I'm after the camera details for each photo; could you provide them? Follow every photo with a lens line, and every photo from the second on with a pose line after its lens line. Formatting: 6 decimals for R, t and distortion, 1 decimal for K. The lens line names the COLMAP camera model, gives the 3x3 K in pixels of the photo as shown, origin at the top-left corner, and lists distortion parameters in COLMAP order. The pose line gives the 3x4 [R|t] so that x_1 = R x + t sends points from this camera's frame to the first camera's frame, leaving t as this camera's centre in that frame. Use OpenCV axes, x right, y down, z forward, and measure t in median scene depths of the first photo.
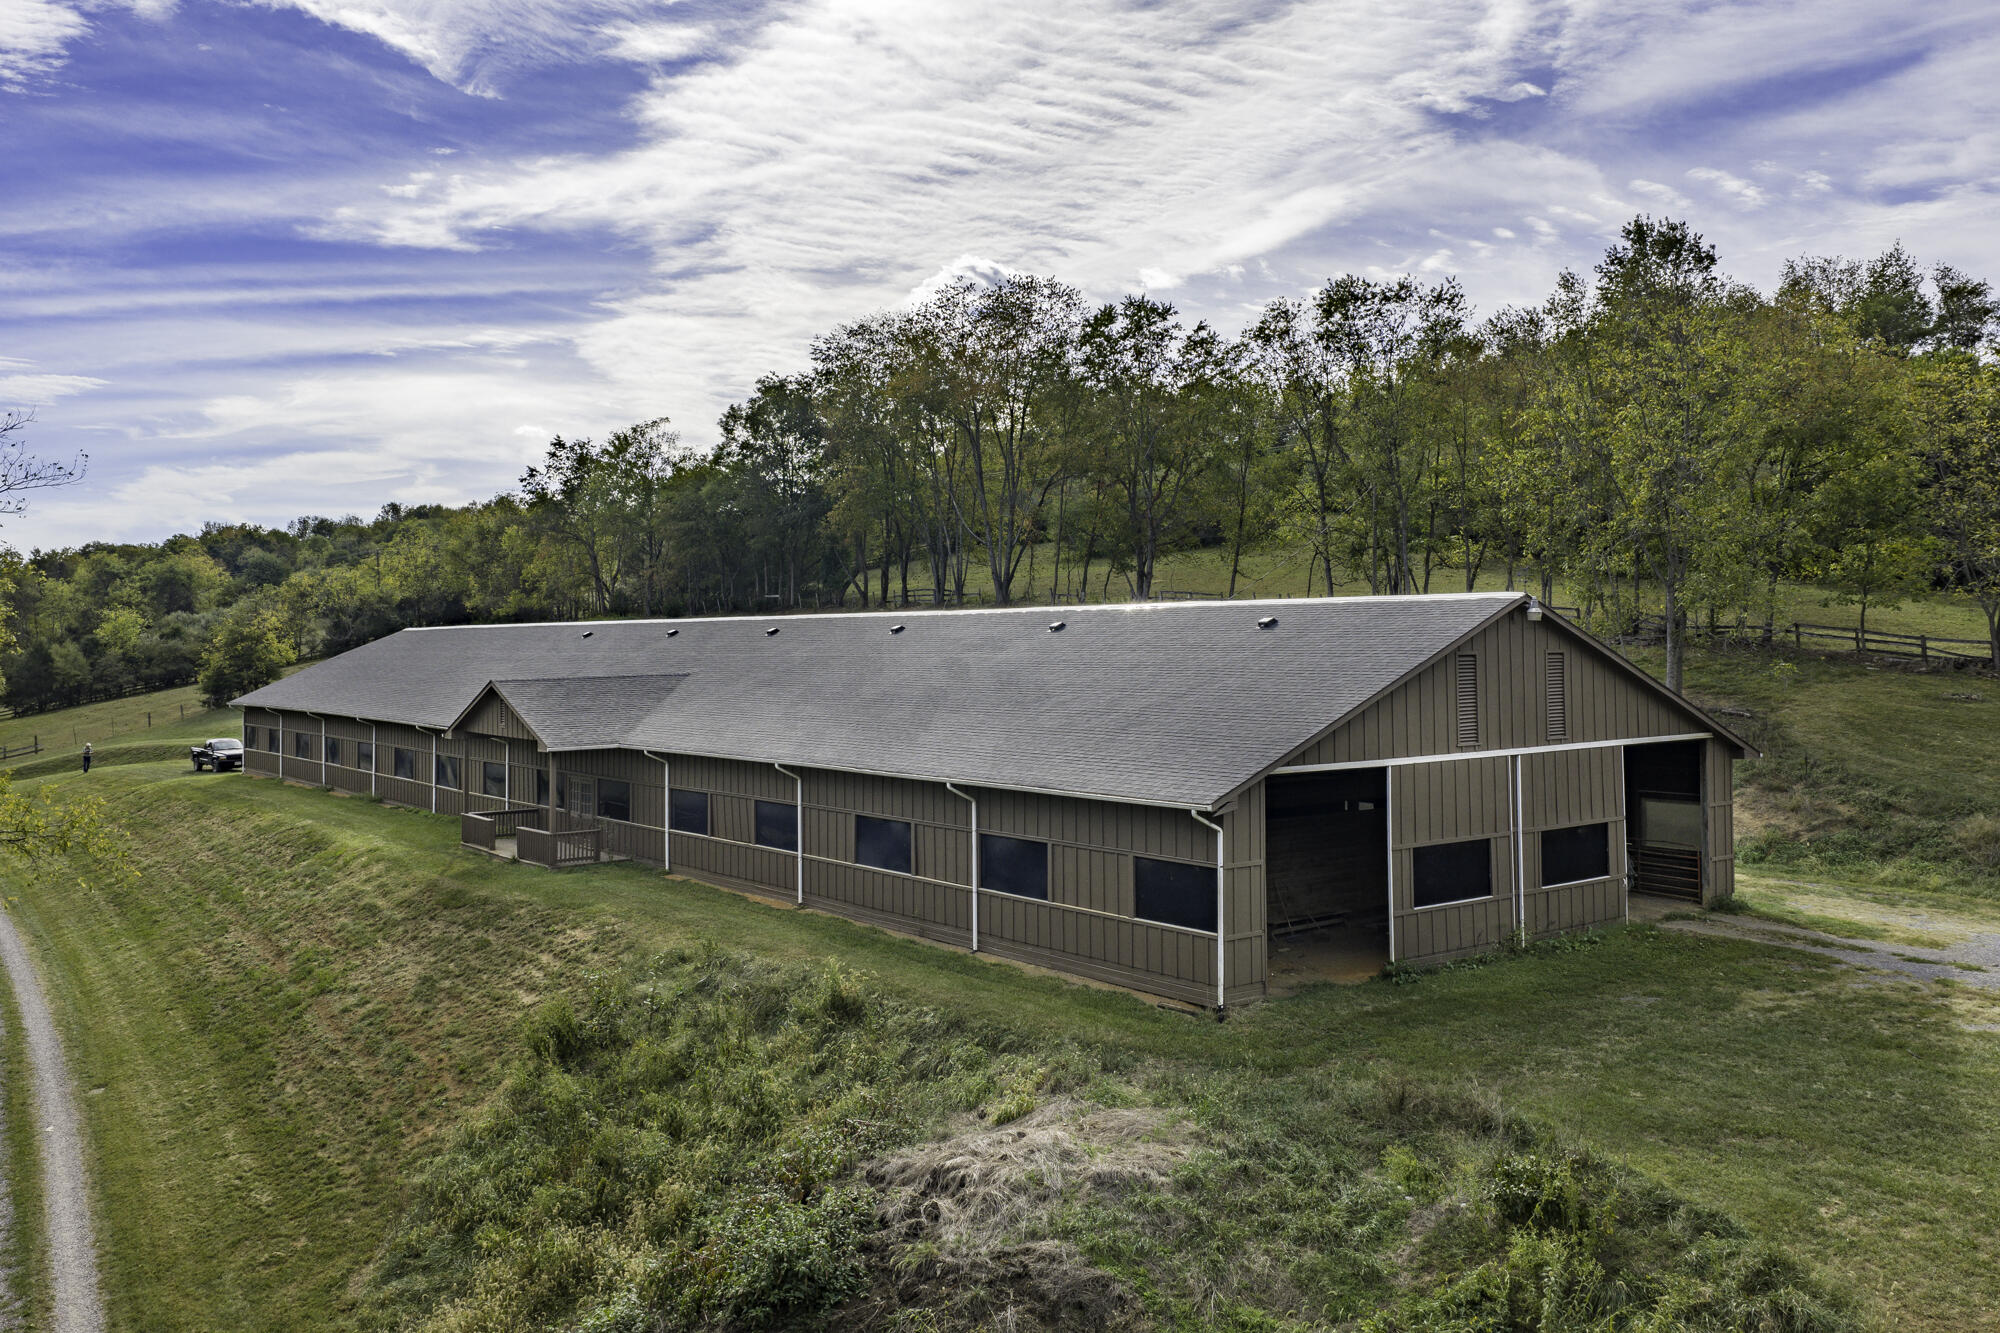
lens RADIAL K [[1556.0, 0, 1000.0], [0, 1556.0, 666.5], [0, 0, 1]] dist [0.061180, 0.001540]
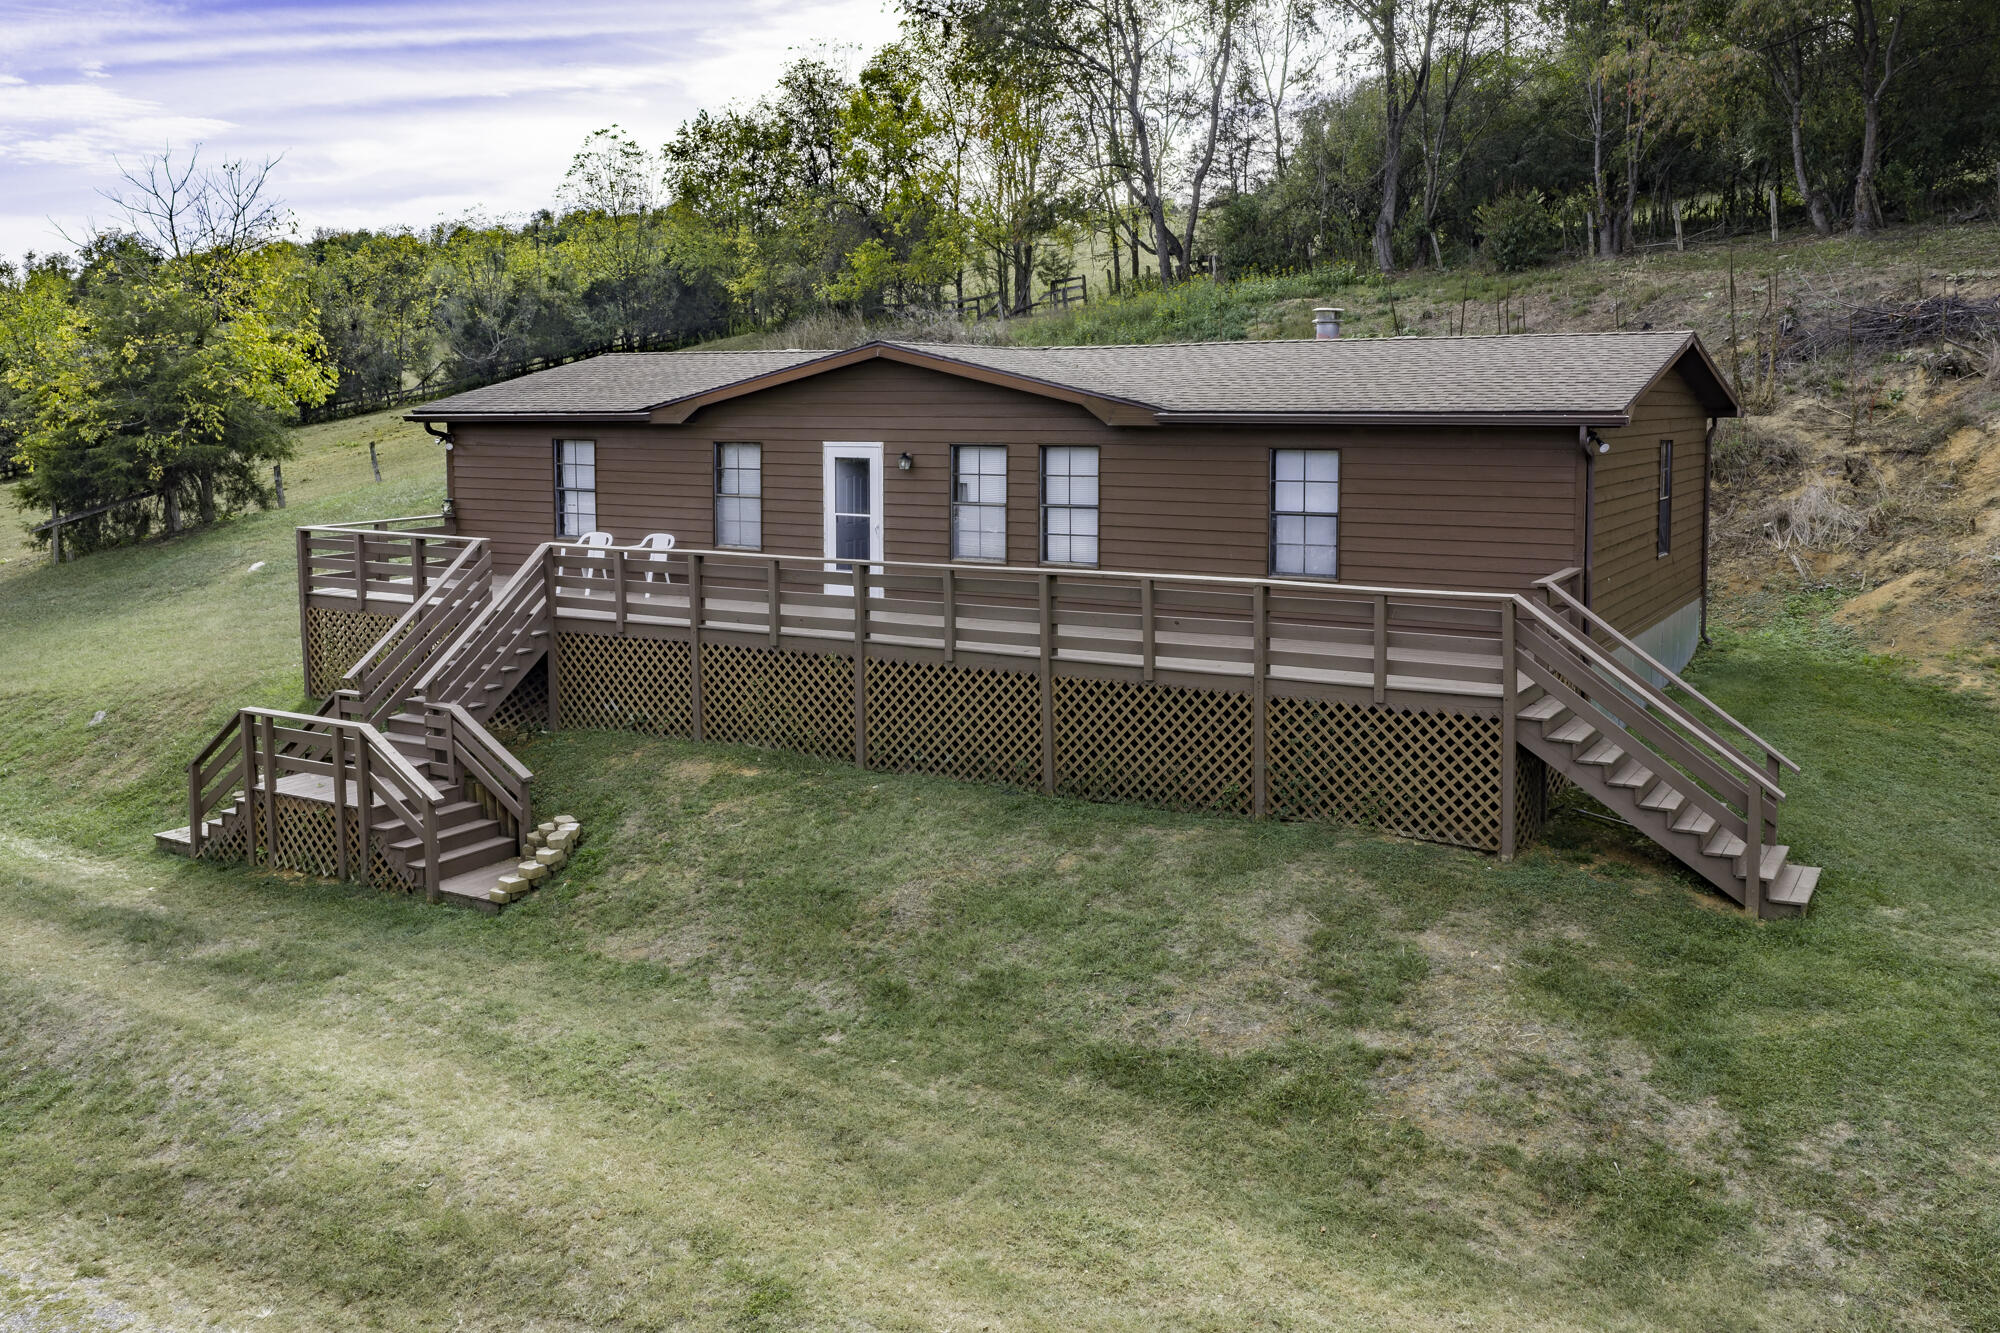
lens RADIAL K [[1617.9, 0, 1000.0], [0, 1617.9, 666.5], [0, 0, 1]] dist [-0.006170, -0.001708]
pose [[0.995394, 0.030522, -0.090884, -0.208596], [-0.016661, 0.988615, 0.149543, -0.001417], [0.094413, -0.147340, 0.984570, 0.504667]]
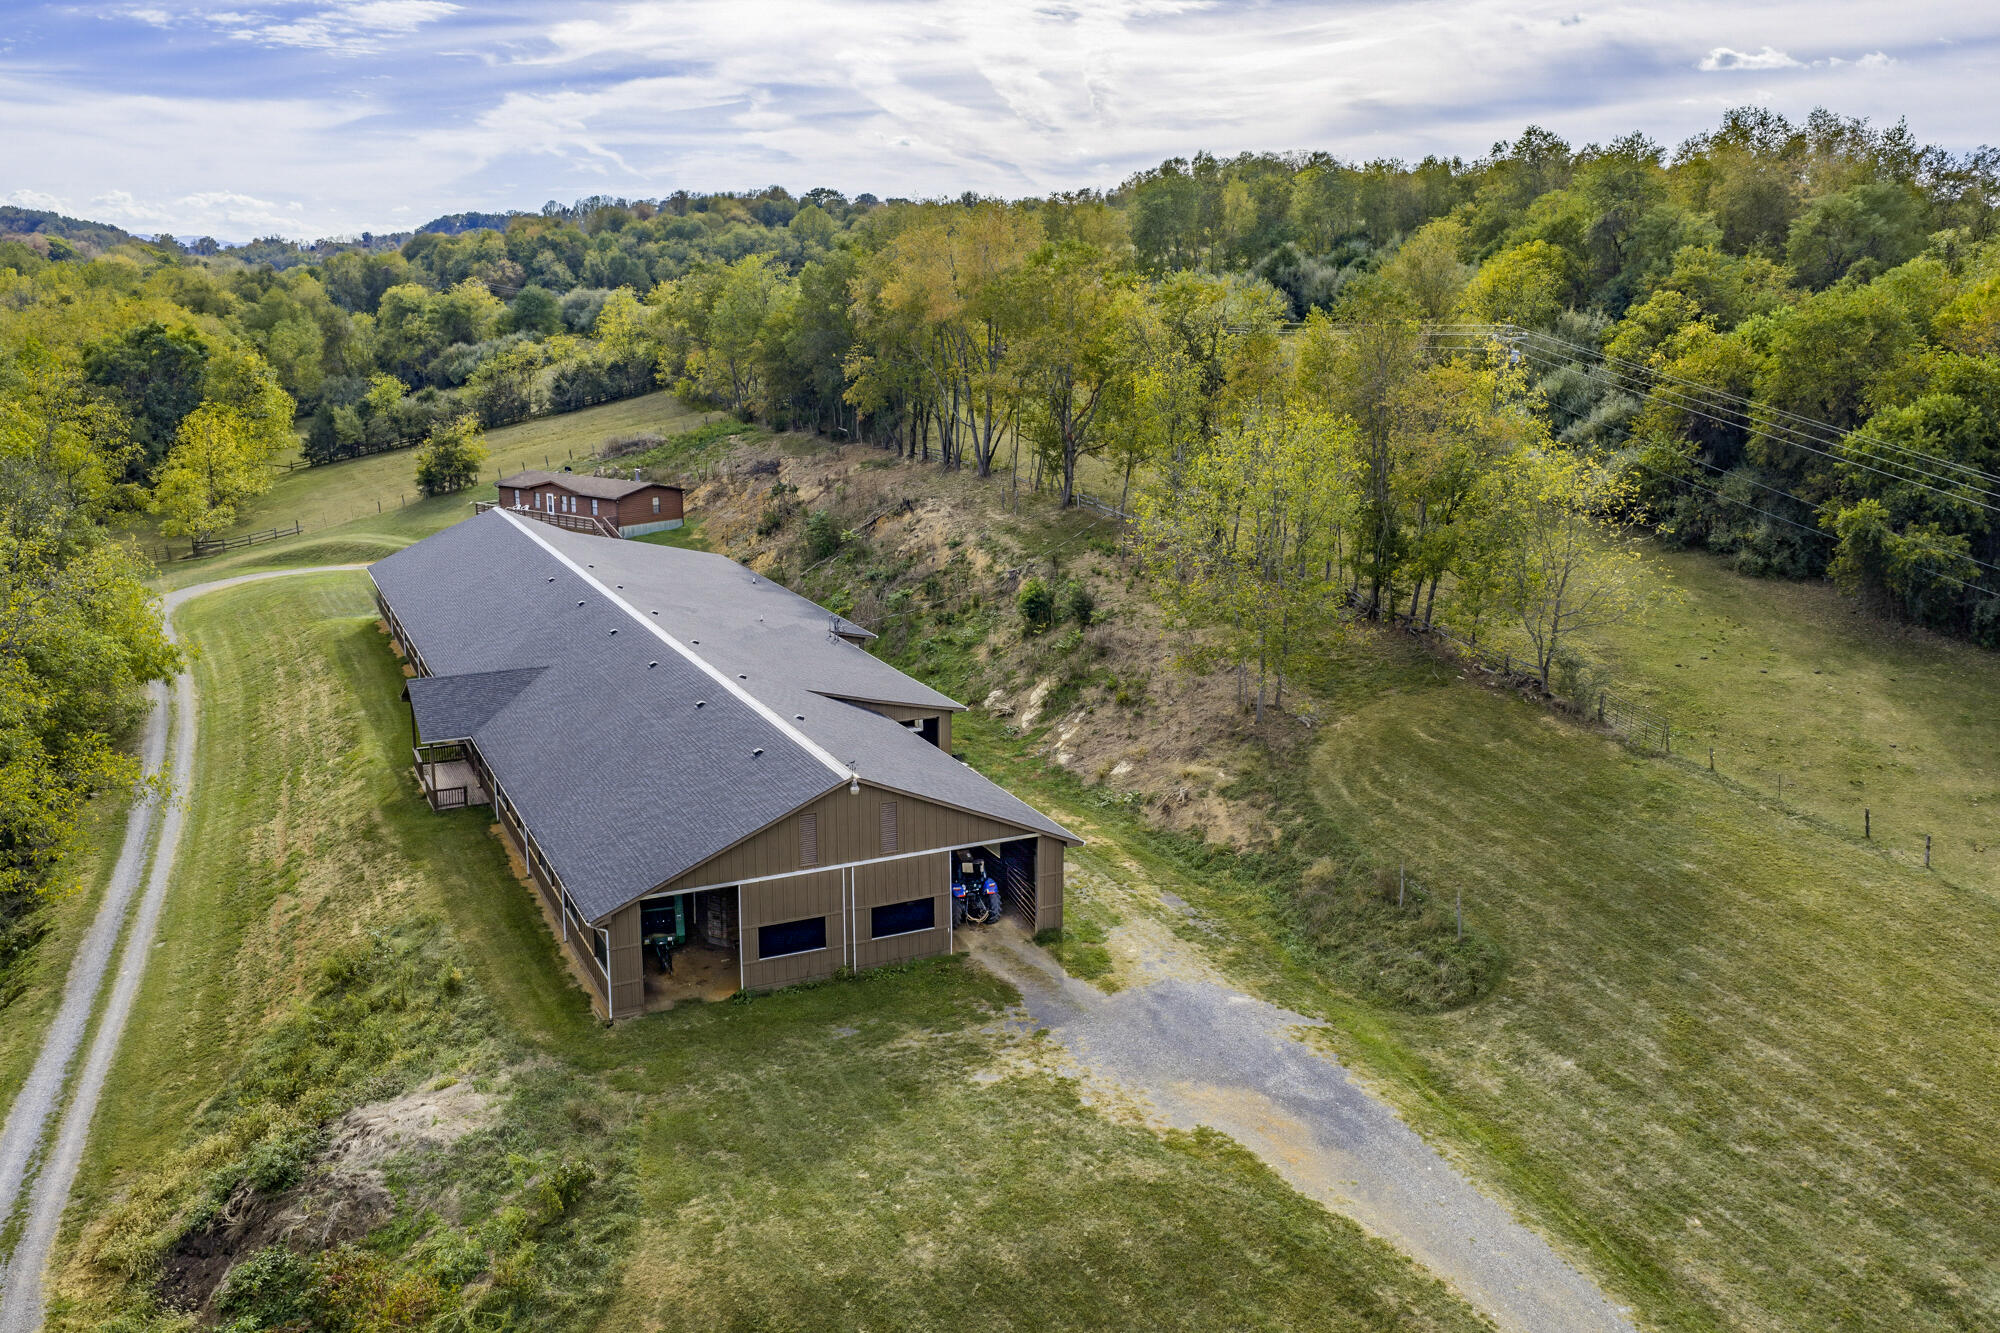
lens RADIAL K [[1594.1, 0, 1000.0], [0, 1594.1, 666.5], [0, 0, 1]] dist [0.126689, 0.001837]
pose [[0.974265, 0.060880, -0.217028, 0.159447], [-0.008580, 0.972153, 0.234189, -0.103667], [0.225242, -0.226300, 0.947657, -0.096894]]
